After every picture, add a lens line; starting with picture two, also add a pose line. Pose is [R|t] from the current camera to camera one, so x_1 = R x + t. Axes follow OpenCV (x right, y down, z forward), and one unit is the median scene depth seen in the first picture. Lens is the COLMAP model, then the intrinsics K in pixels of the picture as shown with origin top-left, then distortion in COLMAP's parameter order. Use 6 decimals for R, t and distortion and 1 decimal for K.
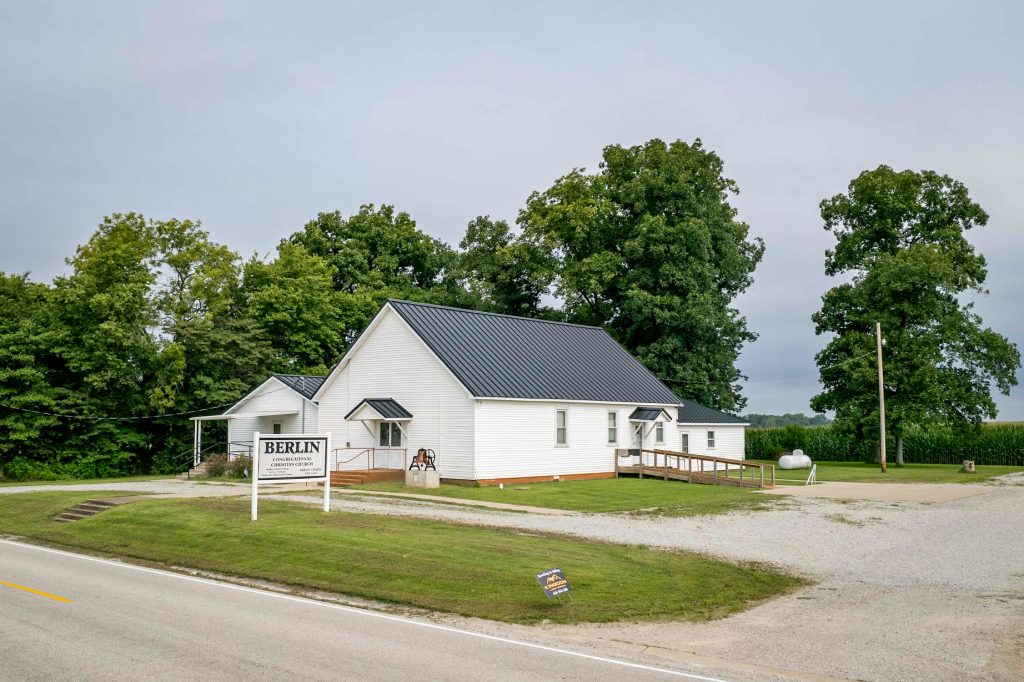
lens RADIAL K [[941.1, 0, 486.1], [0, 941.1, 361.0], [0, 0, 1]] dist [-0.043594, 0.000361]
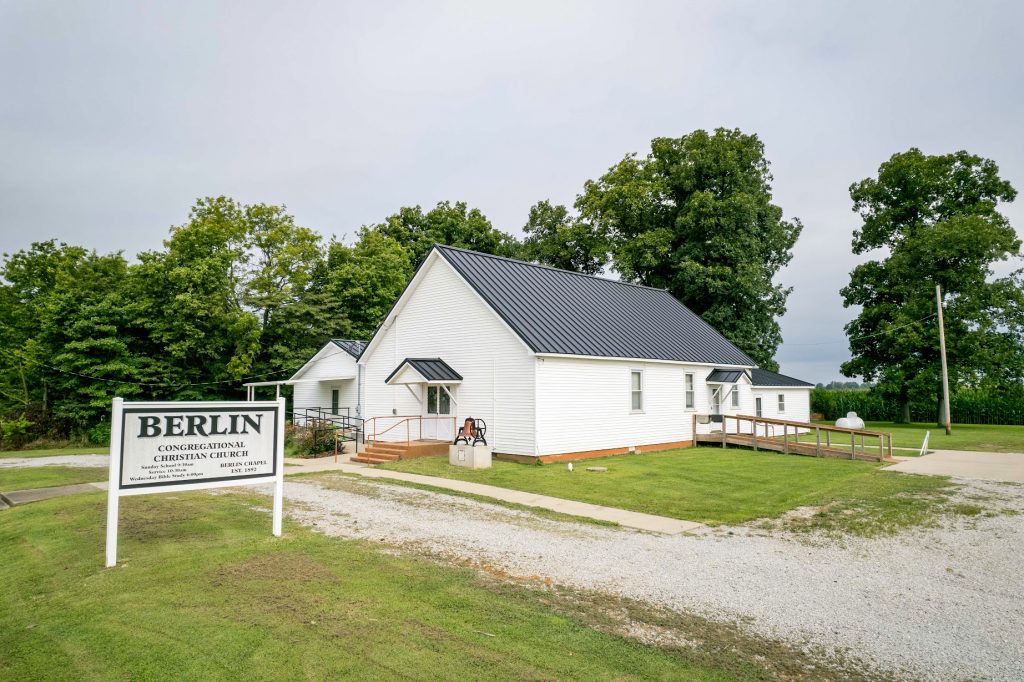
lens RADIAL K [[654.3, 0, 517.6], [0, 654.3, 342.0], [0, 0, 1]] dist [-0.071970, 0.064064]
pose [[0.998937, -0.009627, -0.045086, -0.001196], [0.009218, 0.999915, -0.009254, 0.020635], [0.045171, 0.008828, 0.998940, 0.269613]]
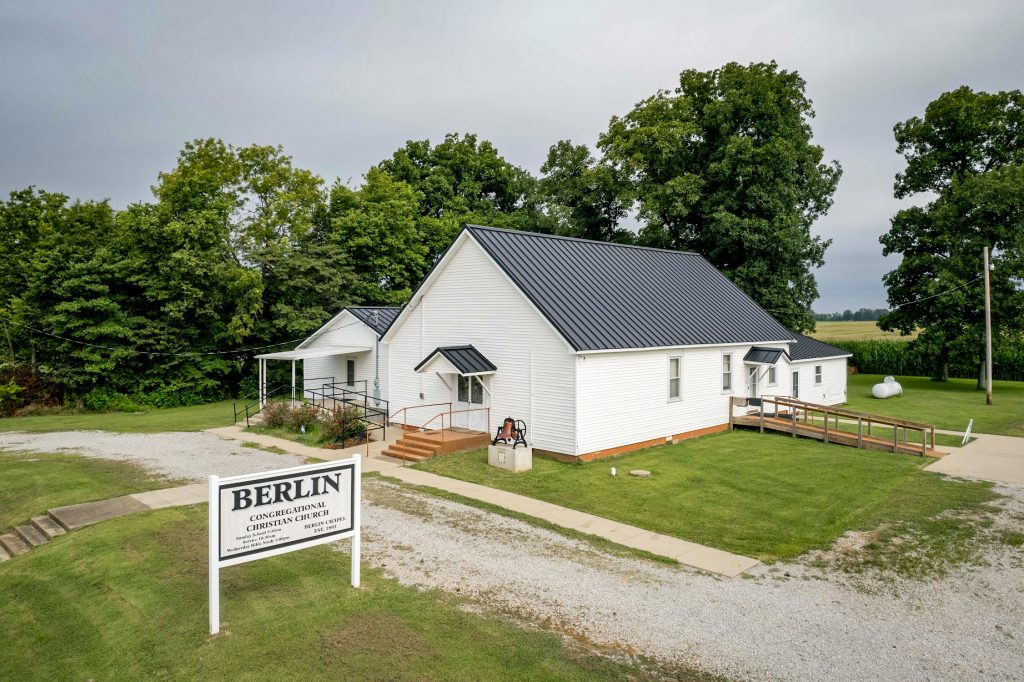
lens RADIAL K [[717.3, 0, 528.4], [0, 717.3, 314.0], [0, 0, 1]] dist [-0.076752, 0.069434]
pose [[0.999483, -0.002294, -0.032071, -0.019896], [0.004307, 0.998014, 0.062838, -0.018066], [0.031863, -0.062943, 0.997508, 0.249967]]
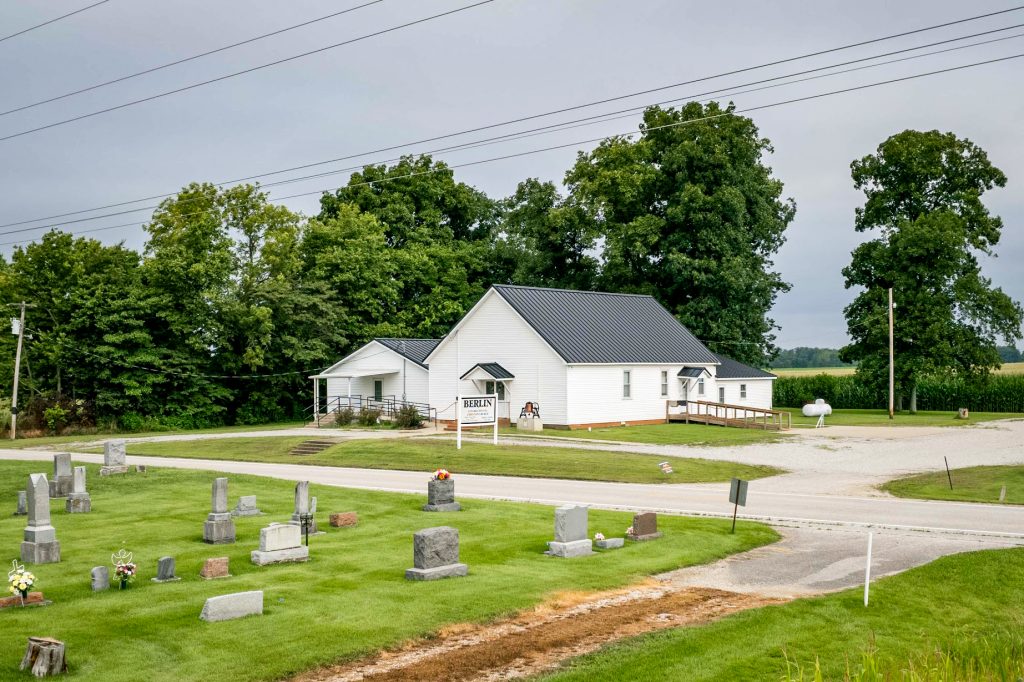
lens RADIAL K [[1258.1, 0, 527.0], [0, 1258.1, 384.9], [0, 0, 1]] dist [-0.026487, -0.017690]
pose [[0.998159, -0.005815, 0.060367, -0.107884], [0.000596, 0.996285, 0.086119, -0.051597], [-0.060643, -0.085925, 0.994454, -0.470725]]
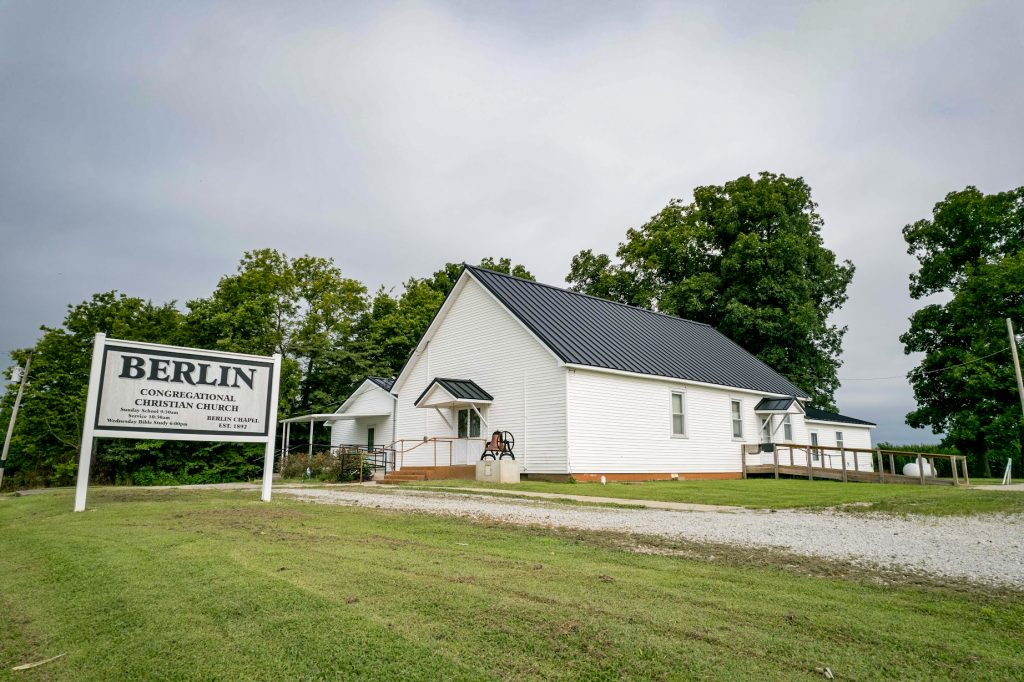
lens RADIAL K [[654.3, 0, 517.6], [0, 654.3, 342.0], [0, 0, 1]] dist [-0.071970, 0.064064]
pose [[0.992176, -0.027552, -0.121769, 0.008511], [0.012380, 0.992250, -0.123642, 0.052328], [0.124232, 0.121167, 0.984827, 0.285969]]
